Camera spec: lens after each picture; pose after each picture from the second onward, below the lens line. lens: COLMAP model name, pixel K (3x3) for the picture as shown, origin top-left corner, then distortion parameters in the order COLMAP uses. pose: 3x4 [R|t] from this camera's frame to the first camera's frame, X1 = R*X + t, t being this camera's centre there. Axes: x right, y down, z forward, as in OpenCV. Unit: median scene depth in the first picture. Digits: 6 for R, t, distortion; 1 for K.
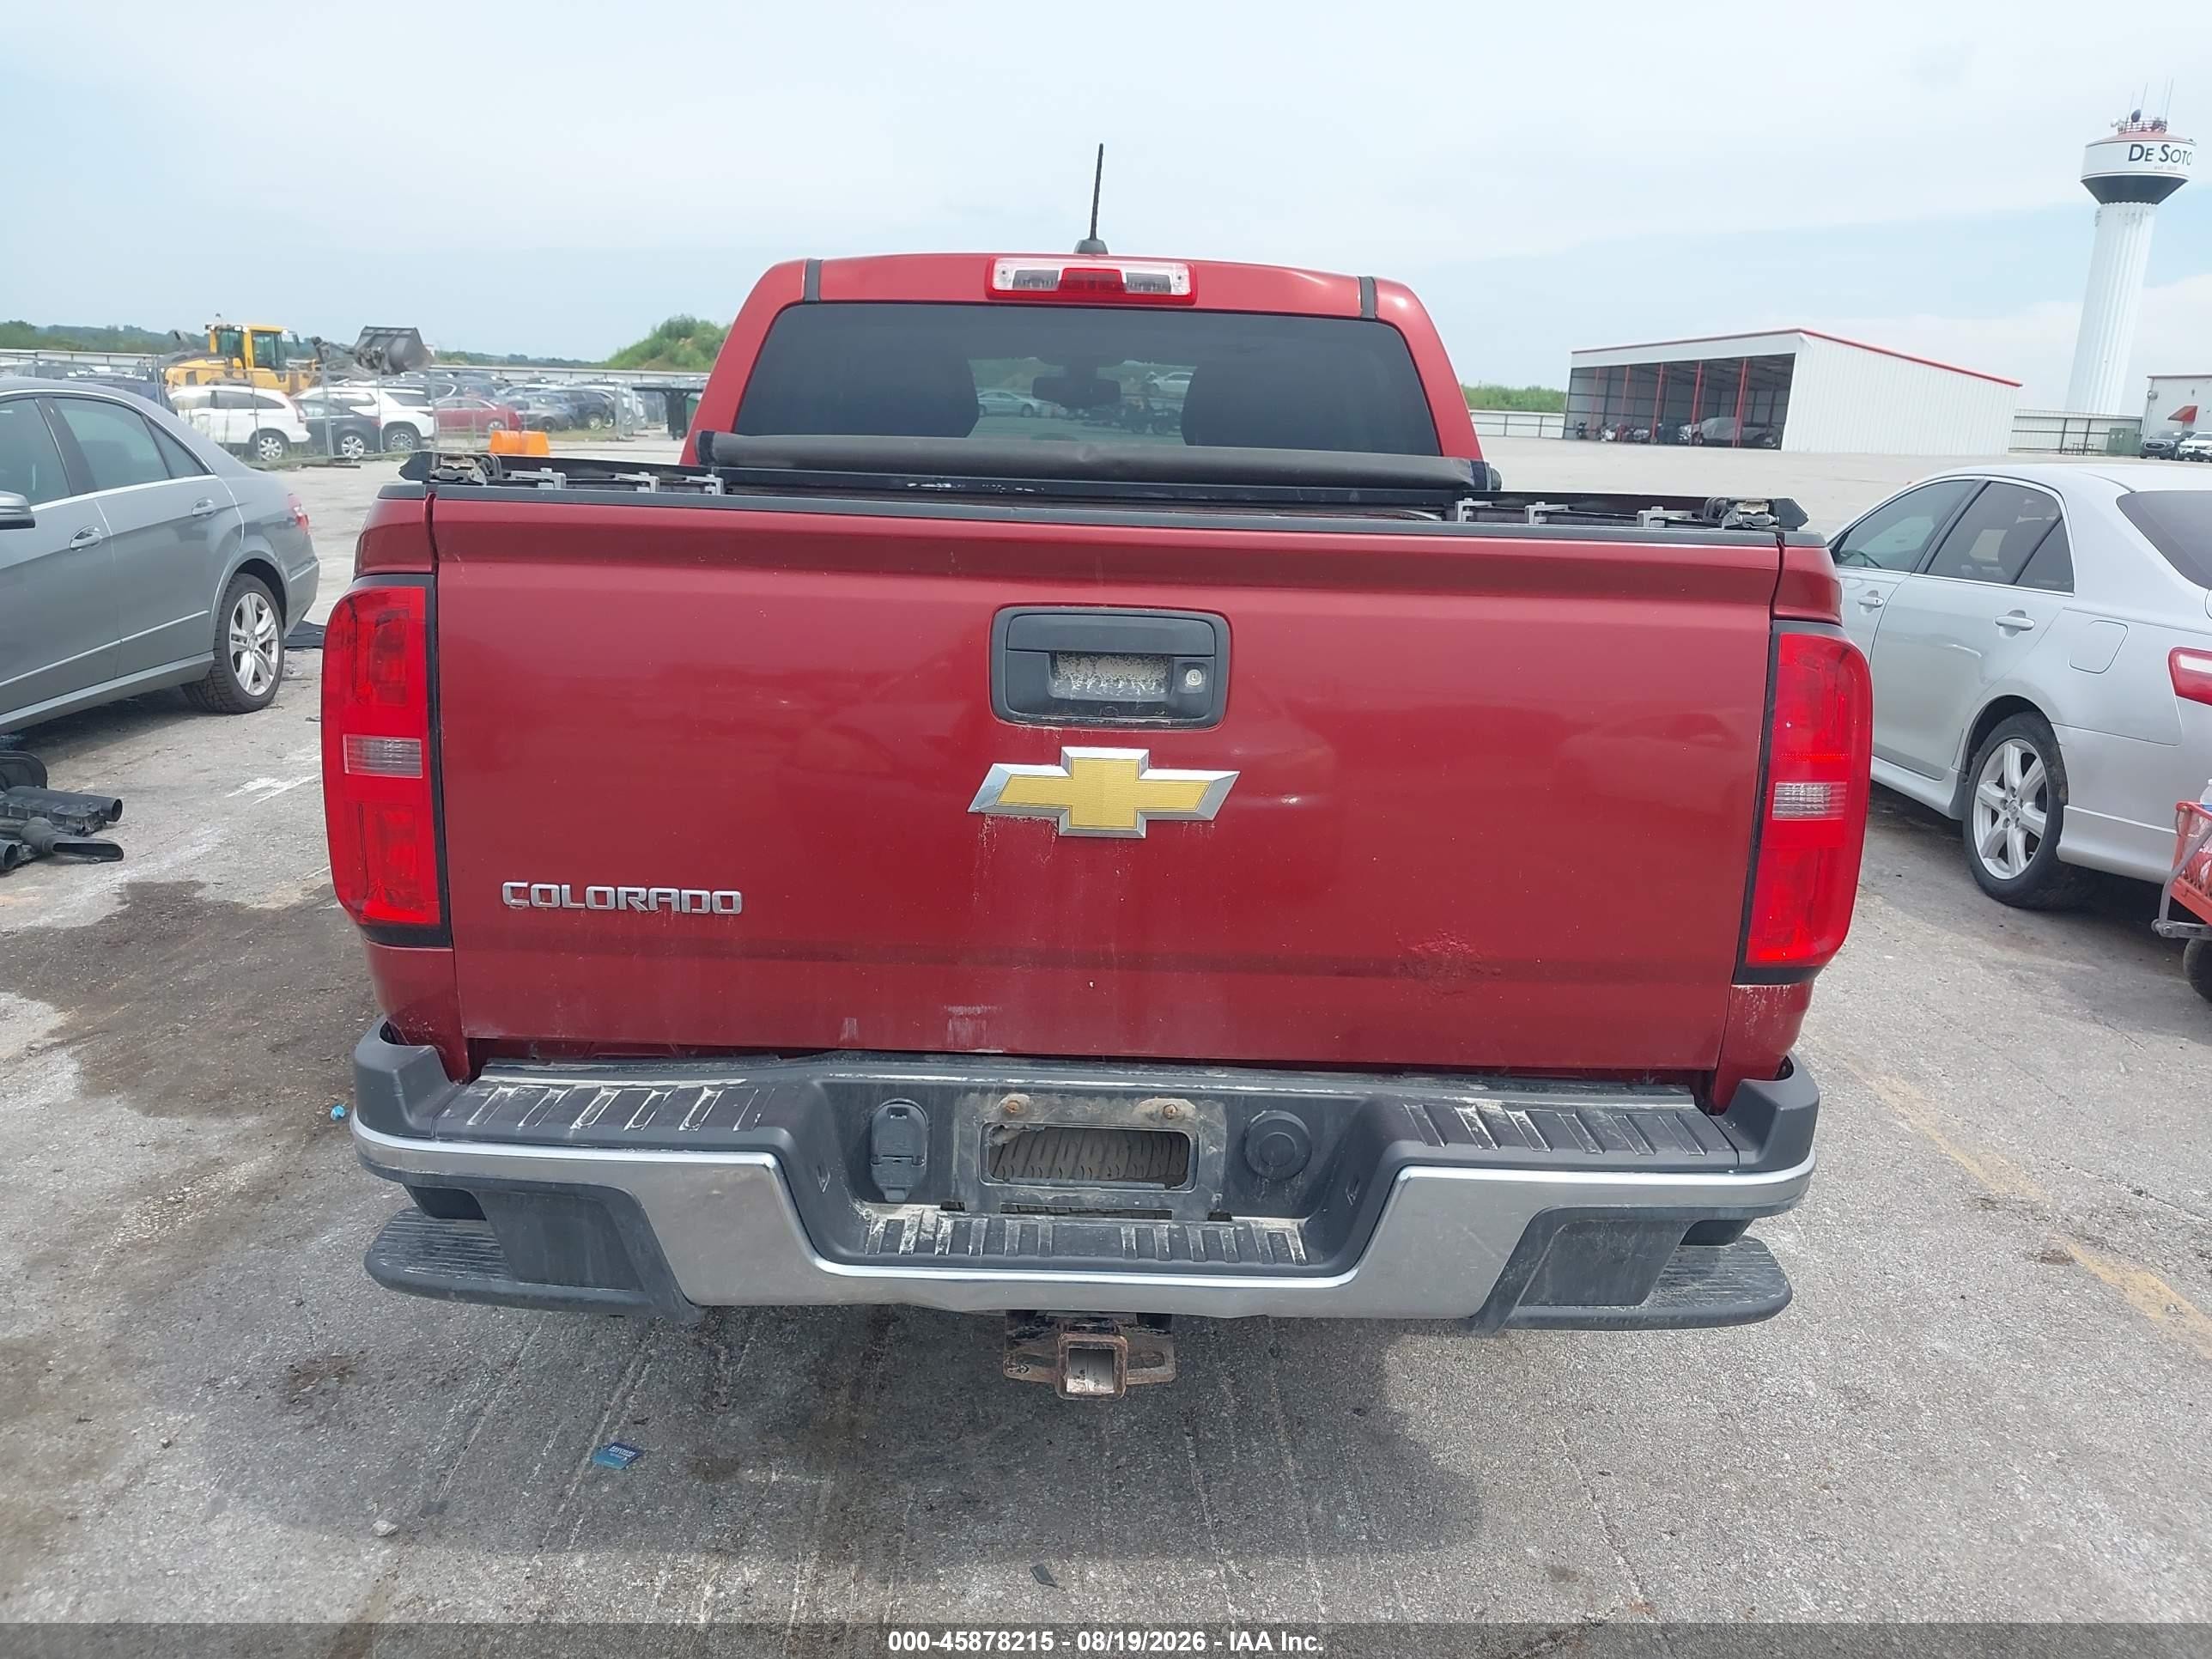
lens RADIAL K [[1781.7, 0, 1119.3], [0, 1781.7, 846.1], [0, 0, 1]] dist [0.013133, -0.021561]
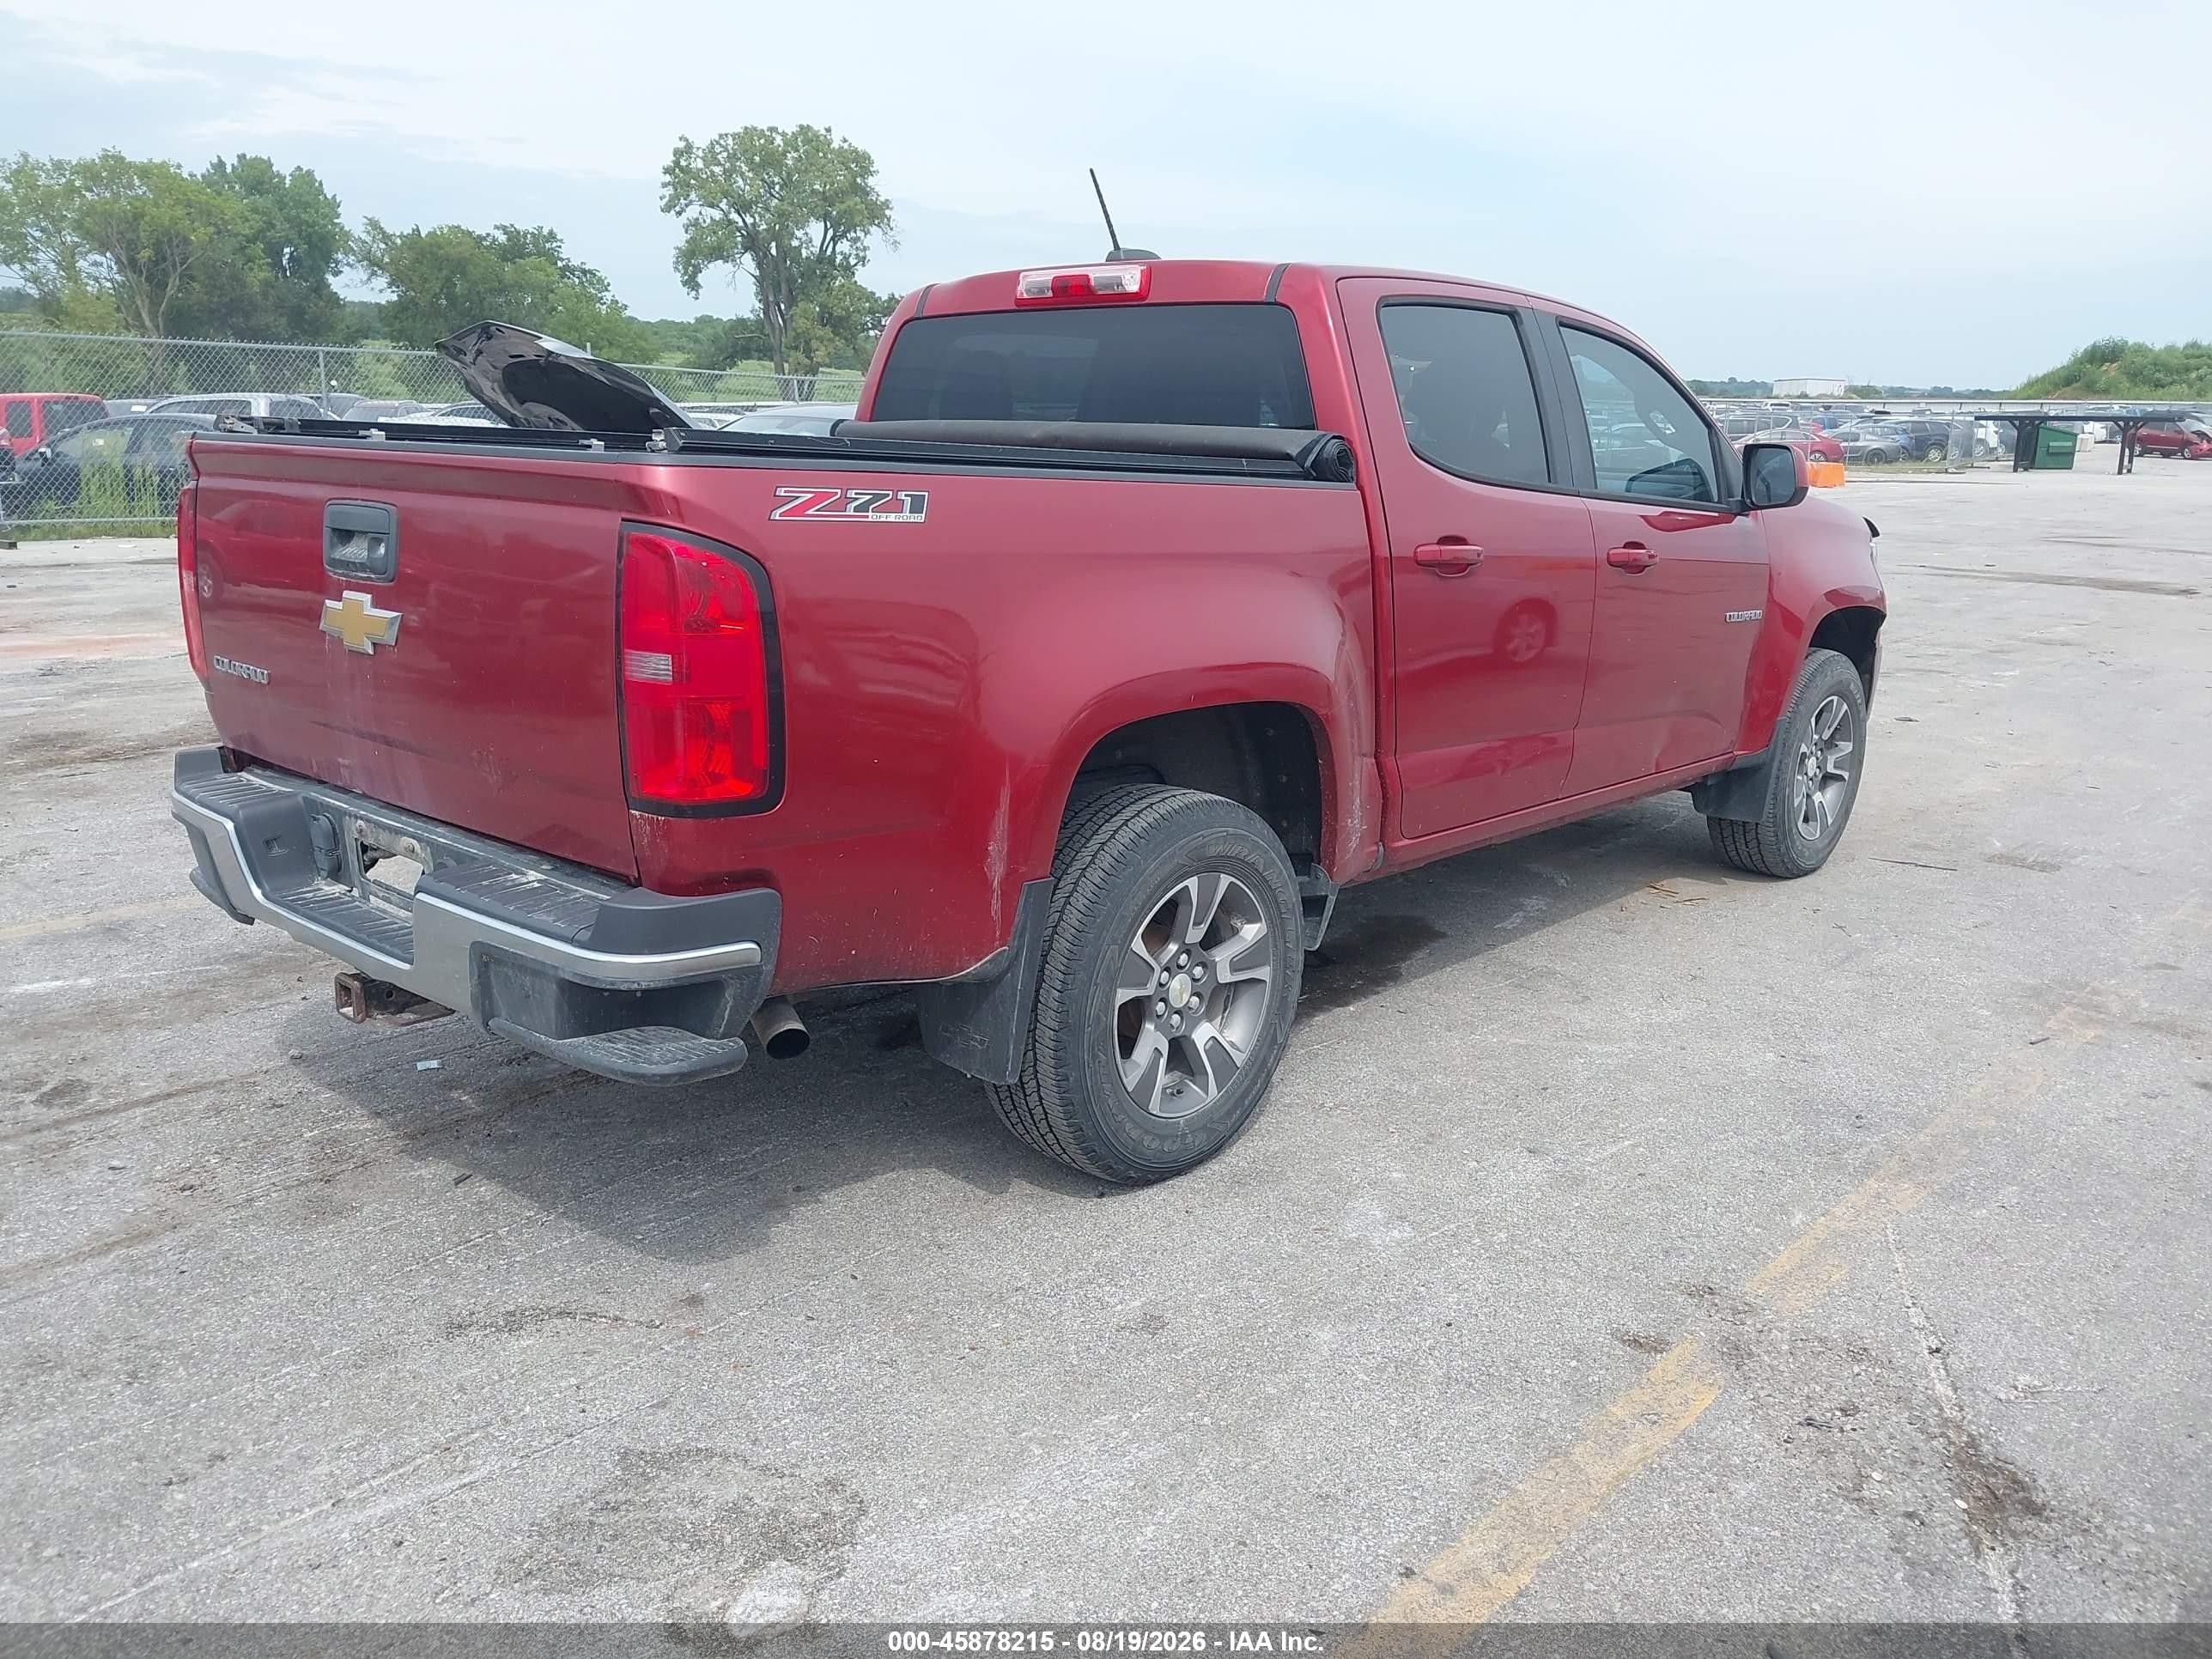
lens RADIAL K [[1781.7, 0, 1100.7], [0, 1781.7, 829.2], [0, 0, 1]] dist [0.013133, -0.021561]
pose [[0.725466, 0.133515, -0.675184, 0.055729], [-0.152925, 0.987751, 0.031011, 0.000046], [0.671054, 0.080755, 0.736997, 0.010944]]
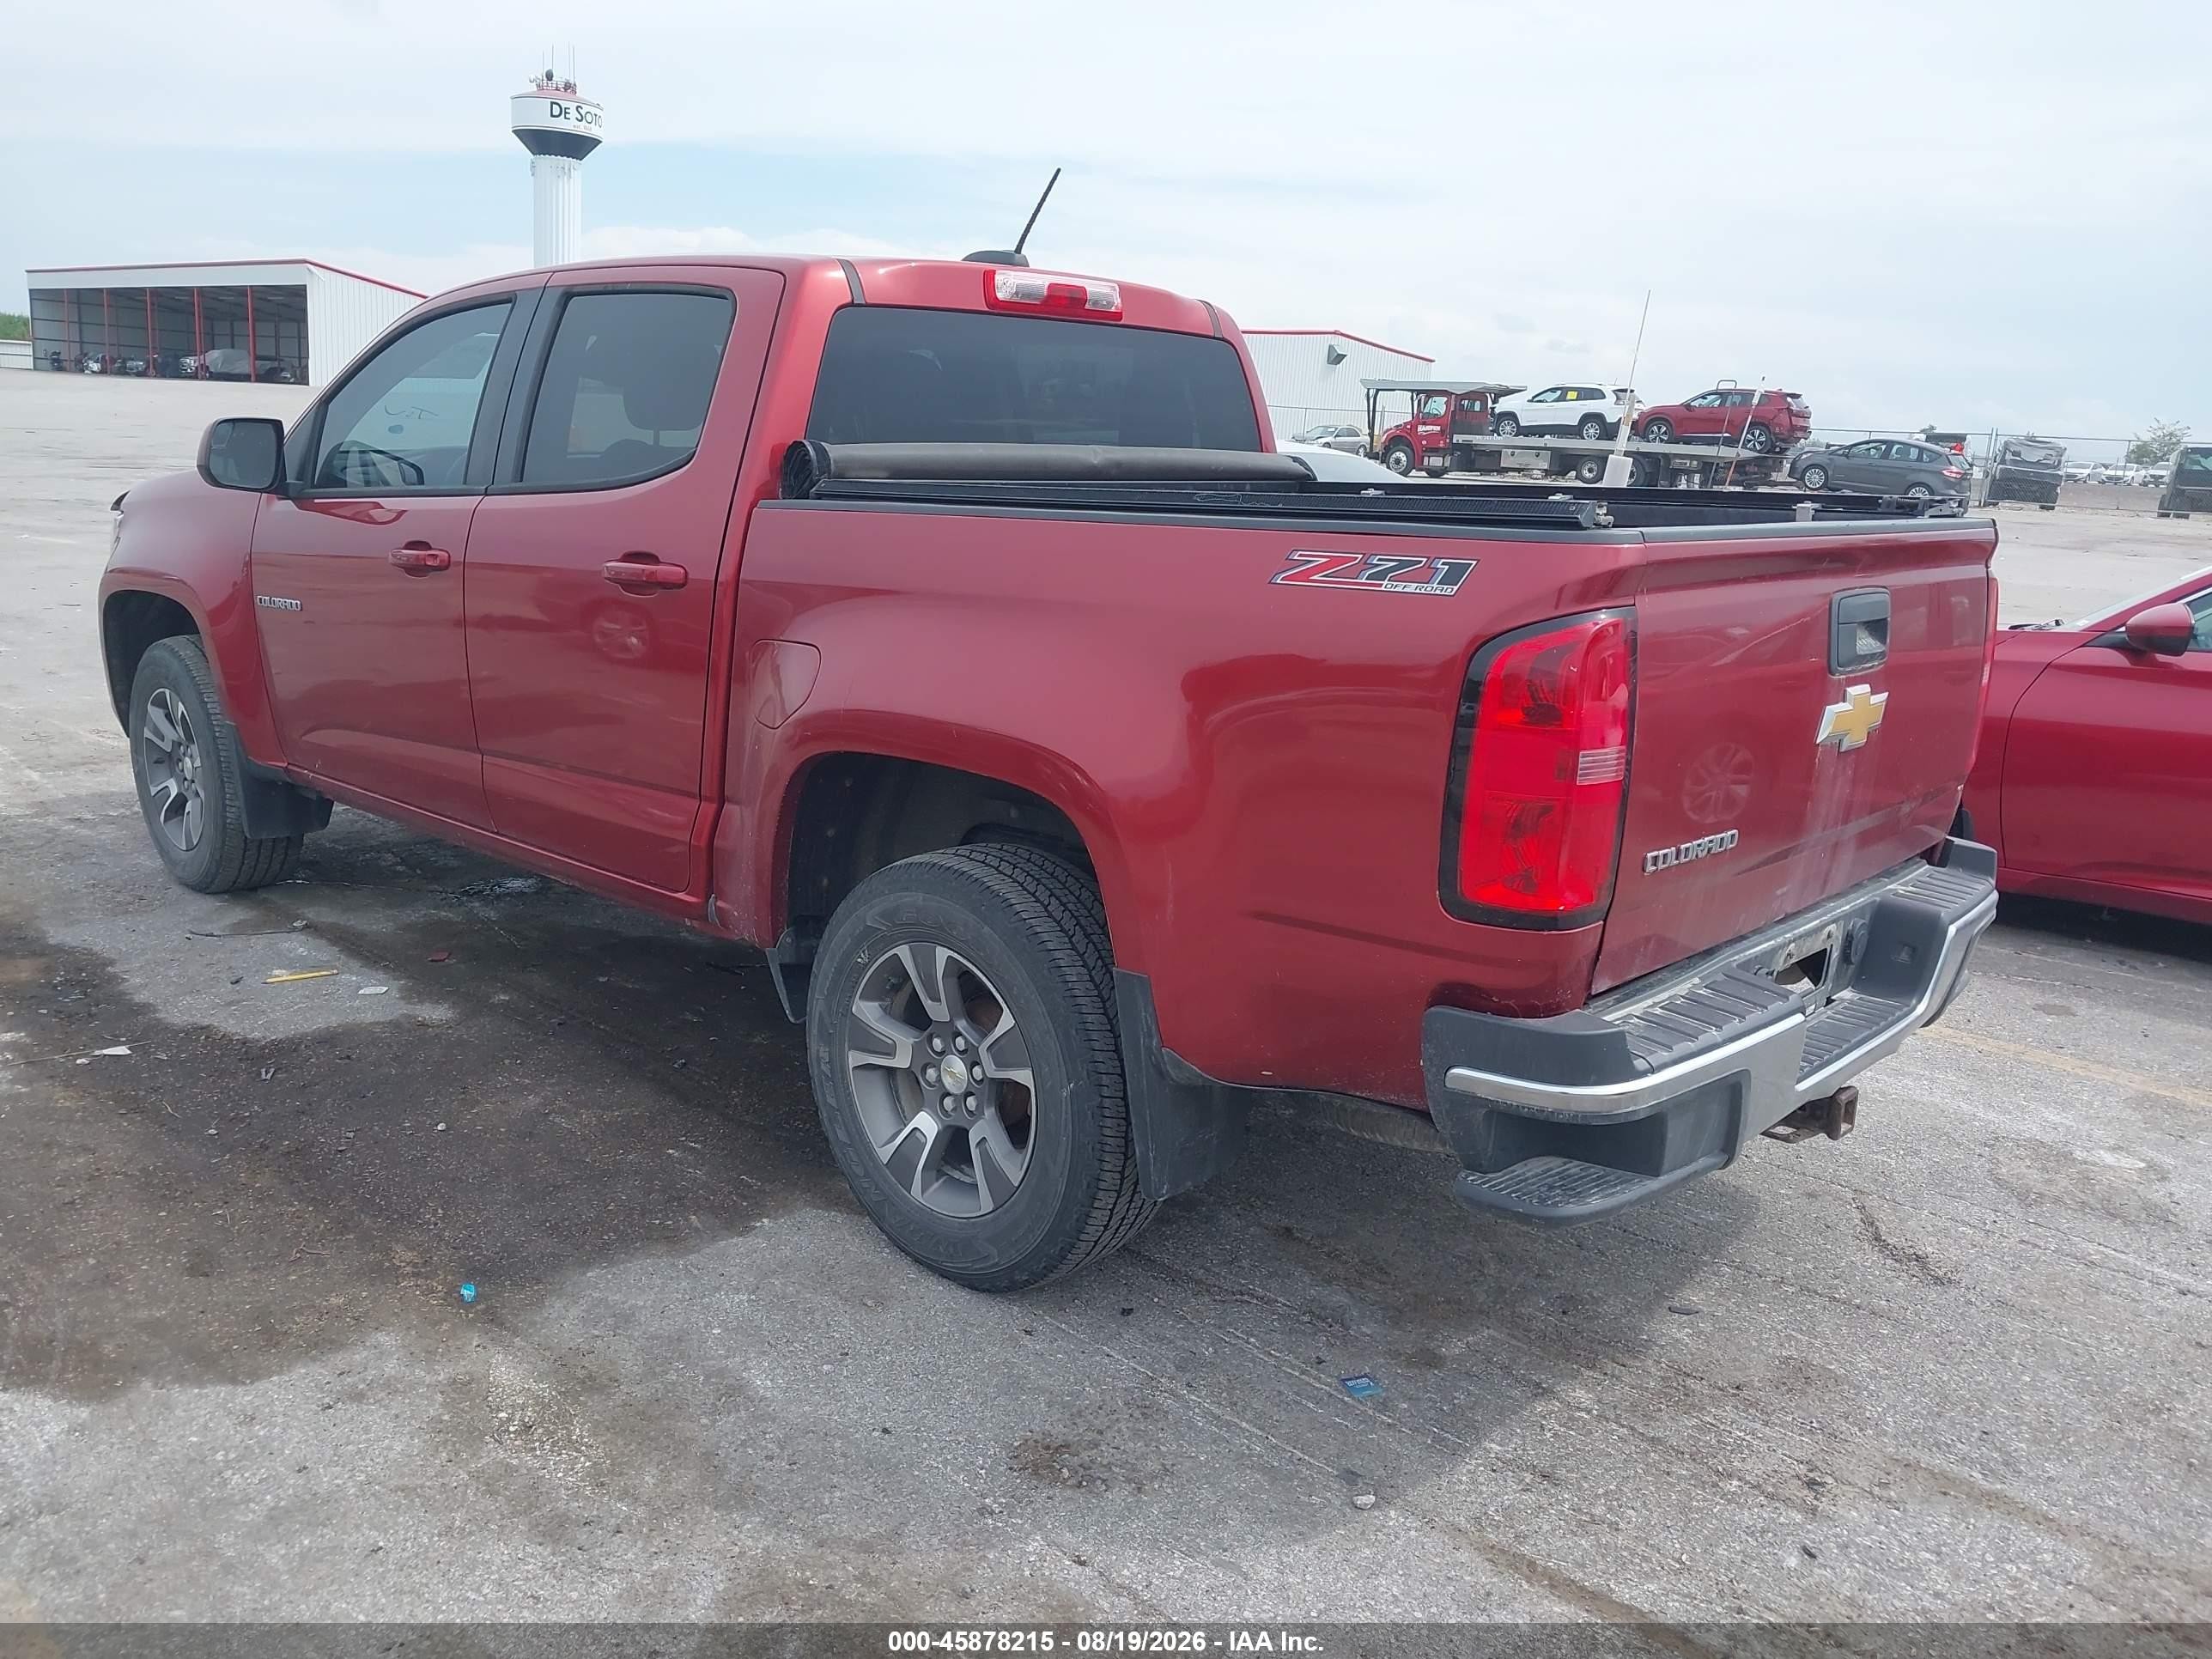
lens RADIAL K [[1781.7, 0, 1103.4], [0, 1781.7, 832.9], [0, 0, 1]] dist [0.013133, -0.021561]
pose [[0.688320, -0.173435, 0.704369, -0.053294], [0.151912, 0.983931, 0.093820, -0.006037], [-0.709322, 0.042424, 0.703607, 0.015089]]
